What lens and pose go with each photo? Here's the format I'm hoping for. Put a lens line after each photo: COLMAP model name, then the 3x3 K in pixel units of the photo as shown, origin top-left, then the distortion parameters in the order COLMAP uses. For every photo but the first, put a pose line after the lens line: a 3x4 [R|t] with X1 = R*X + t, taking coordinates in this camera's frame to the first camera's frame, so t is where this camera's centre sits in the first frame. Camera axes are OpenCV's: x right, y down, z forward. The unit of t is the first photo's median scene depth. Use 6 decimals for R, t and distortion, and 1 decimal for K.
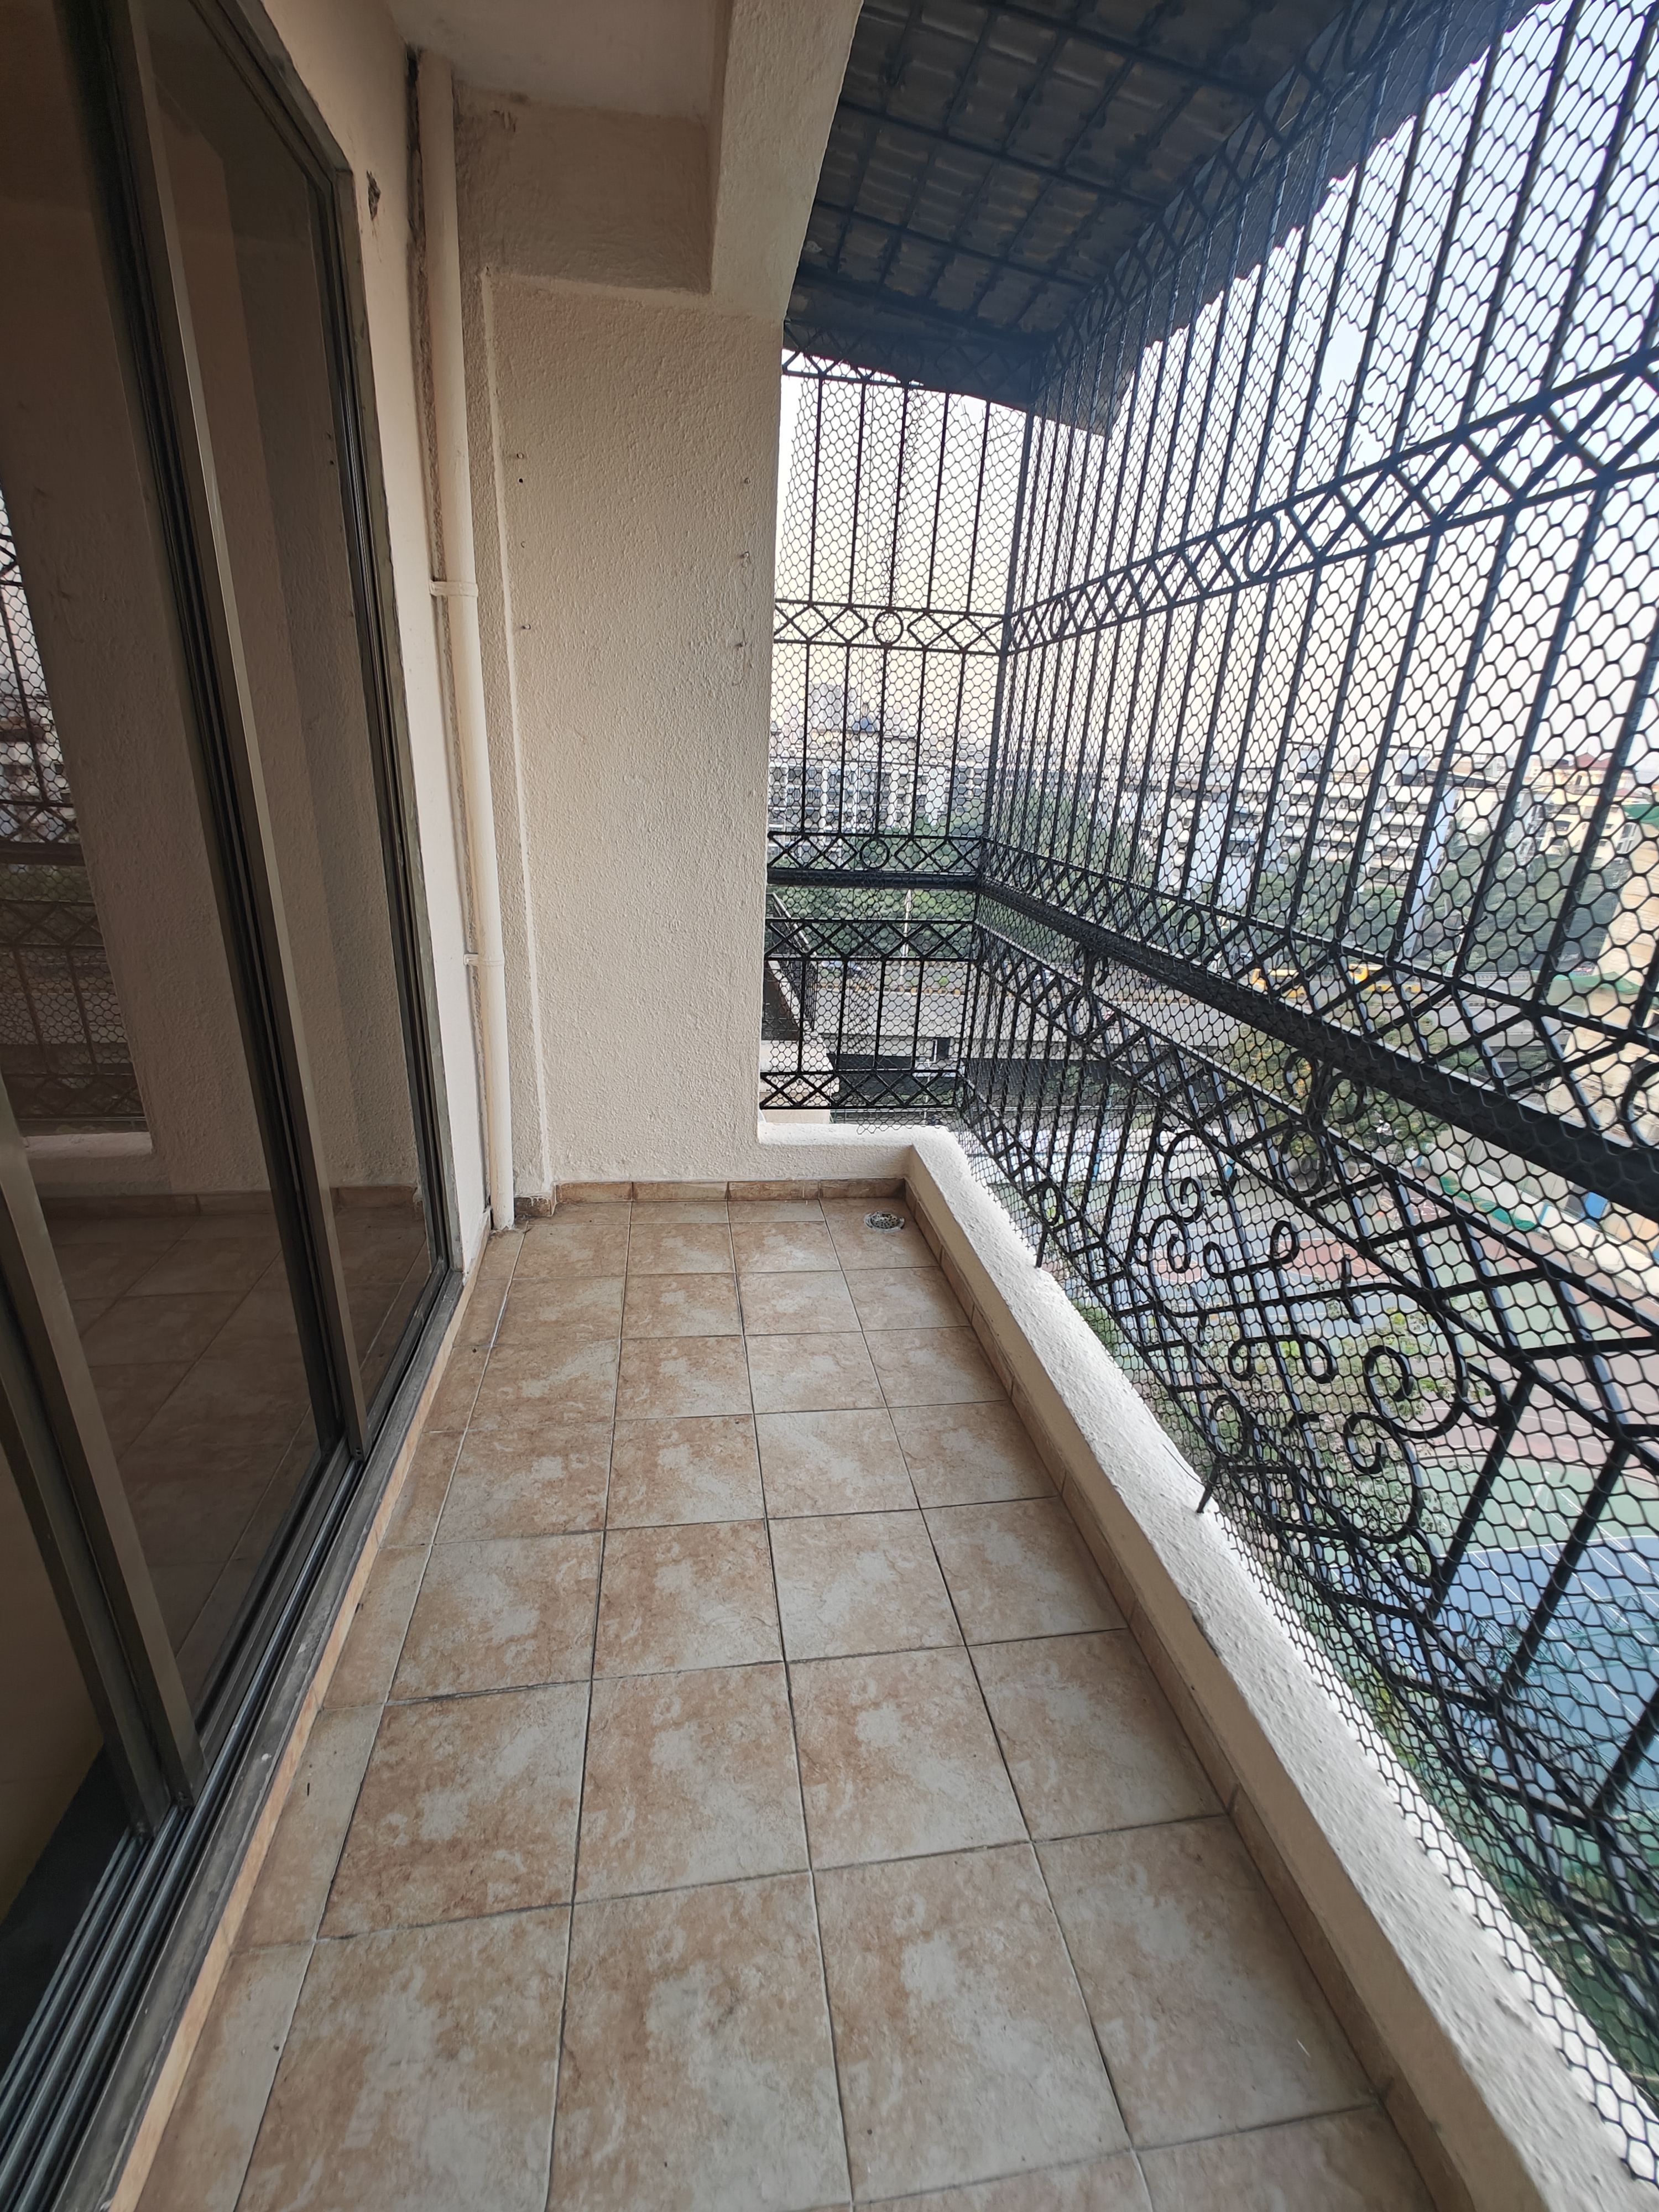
lens RADIAL K [[947.5, 0, 829.5], [0, 947.5, 1106.0], [0, 0, 1]] dist [-0.005706, 0.001423]
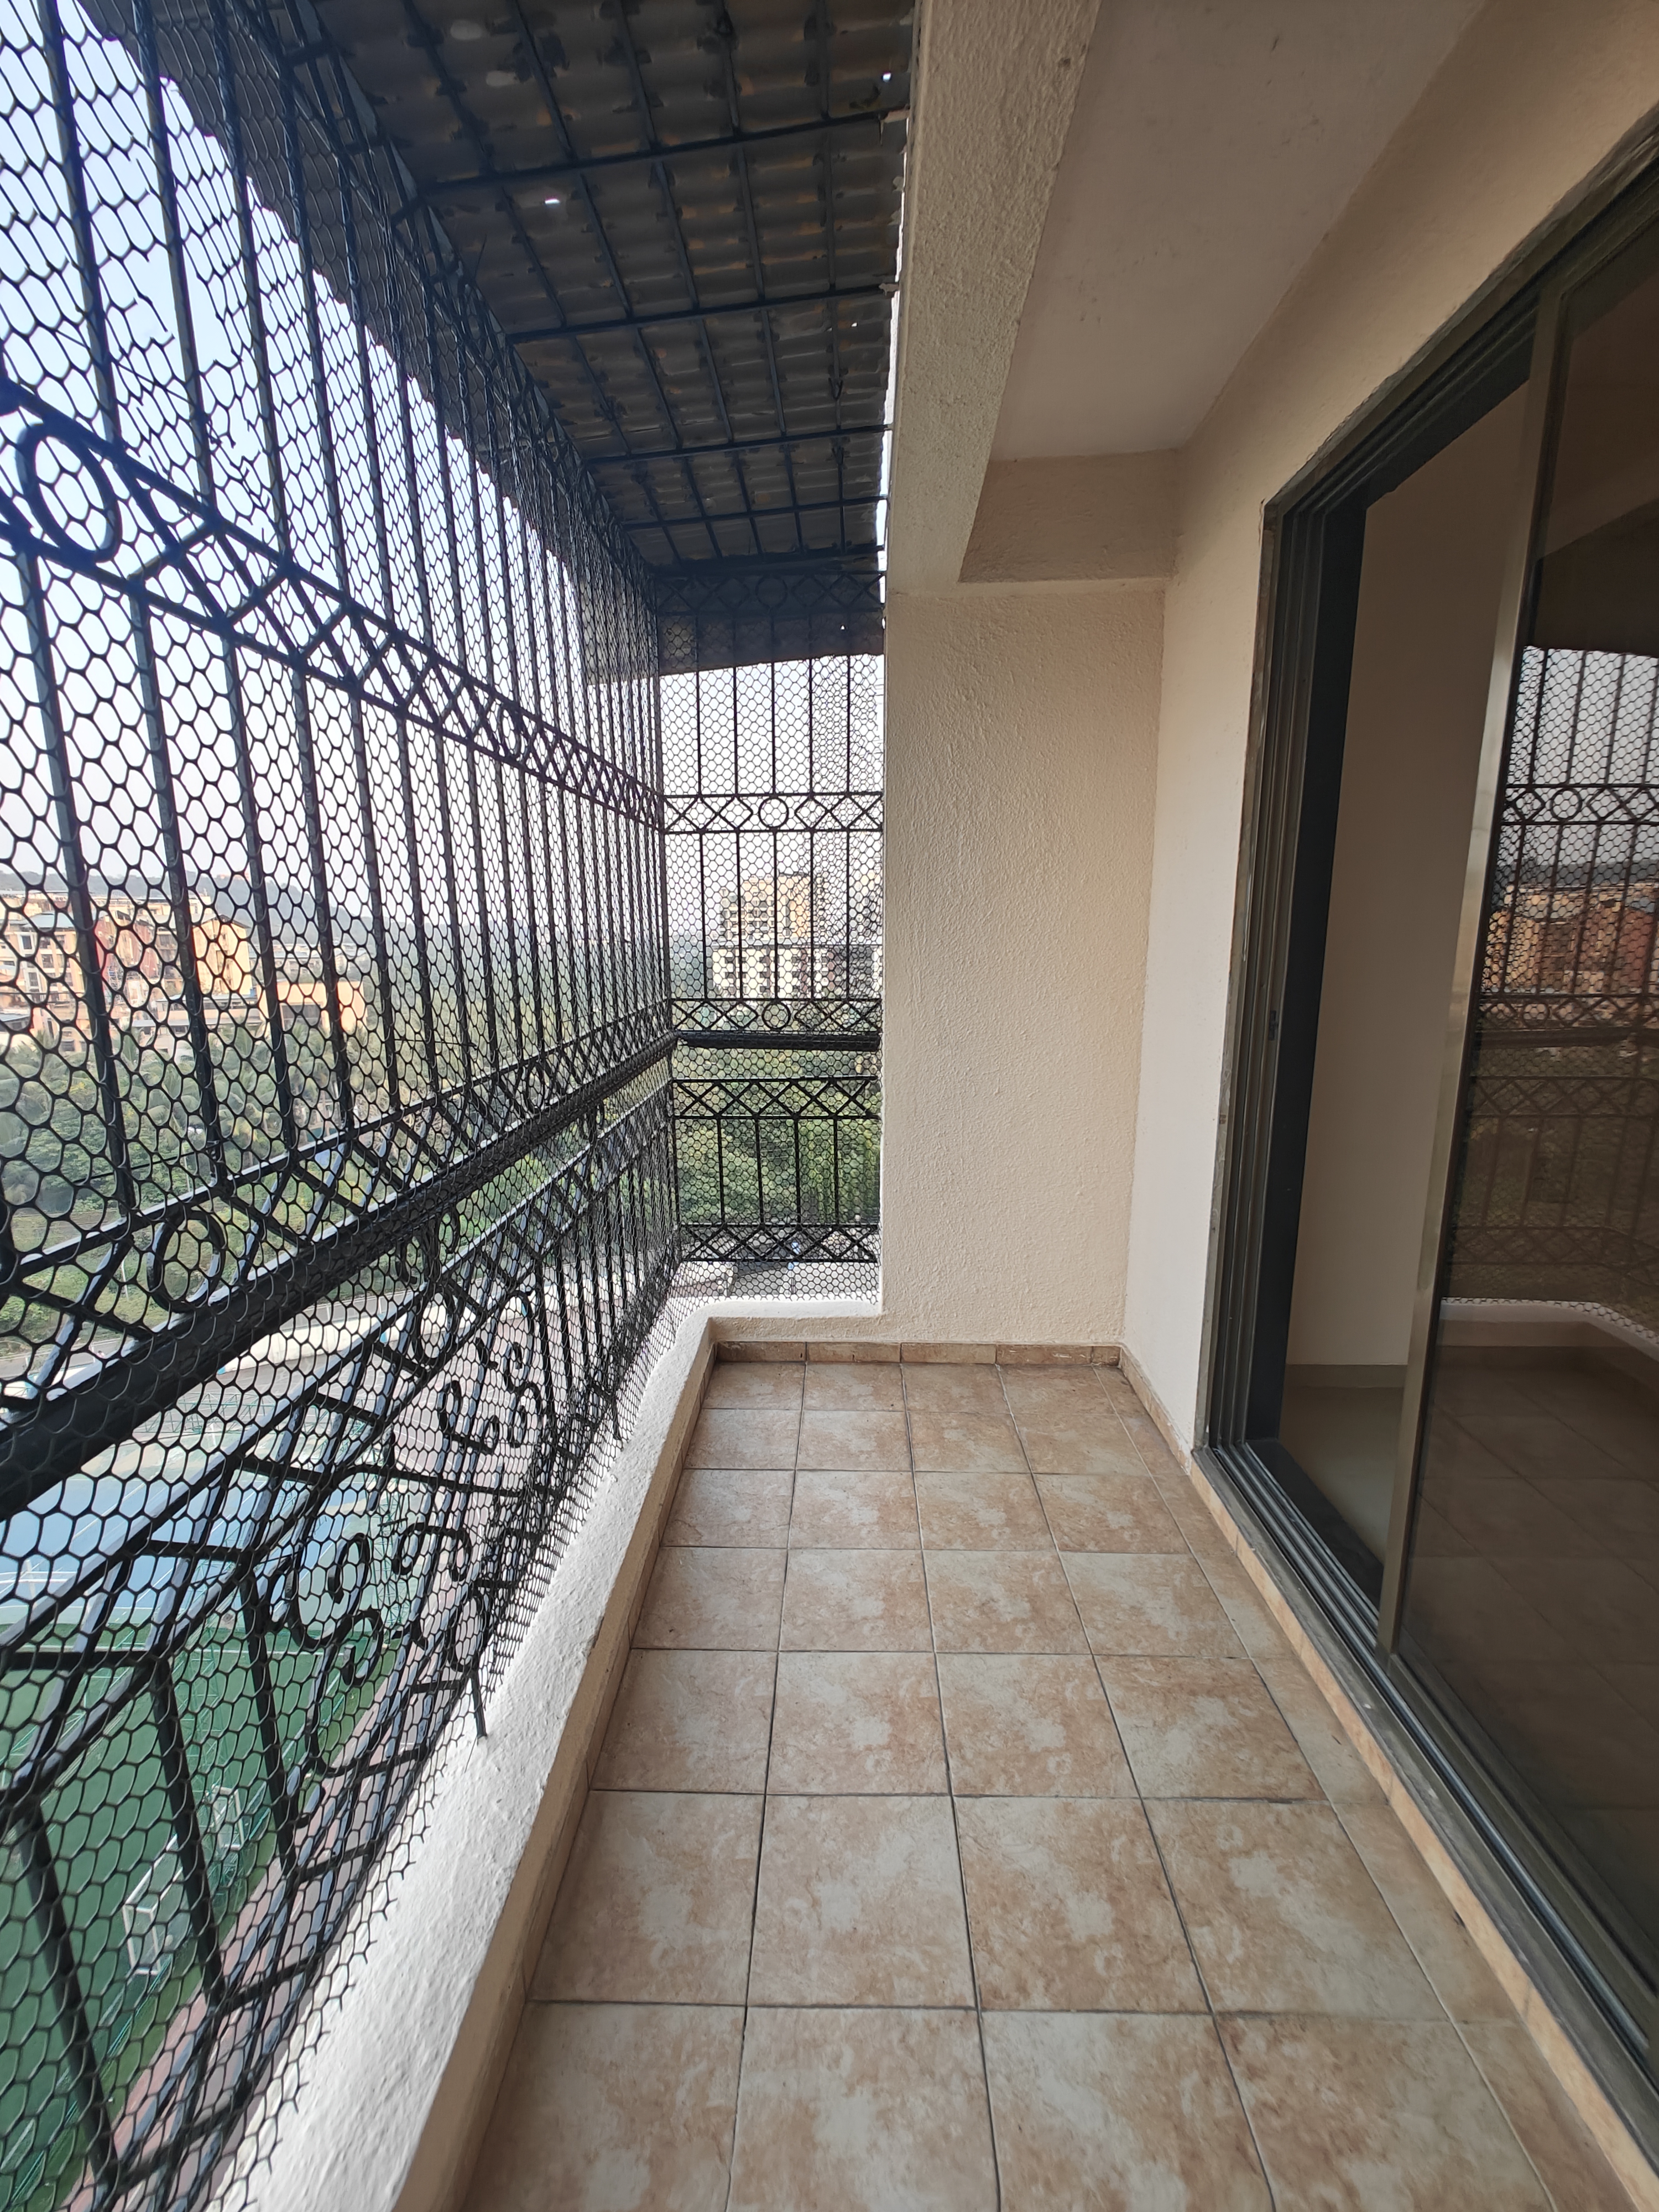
lens RADIAL K [[947.5, 0, 829.5], [0, 947.5, 1106.0], [0, 0, 1]] dist [-0.005706, 0.001423]
pose [[-0.984281, -0.075508, 0.159651, -0.025320], [0.019764, 0.851219, 0.524438, -0.592241], [-0.175497, 0.519350, -0.836347, 1.553453]]
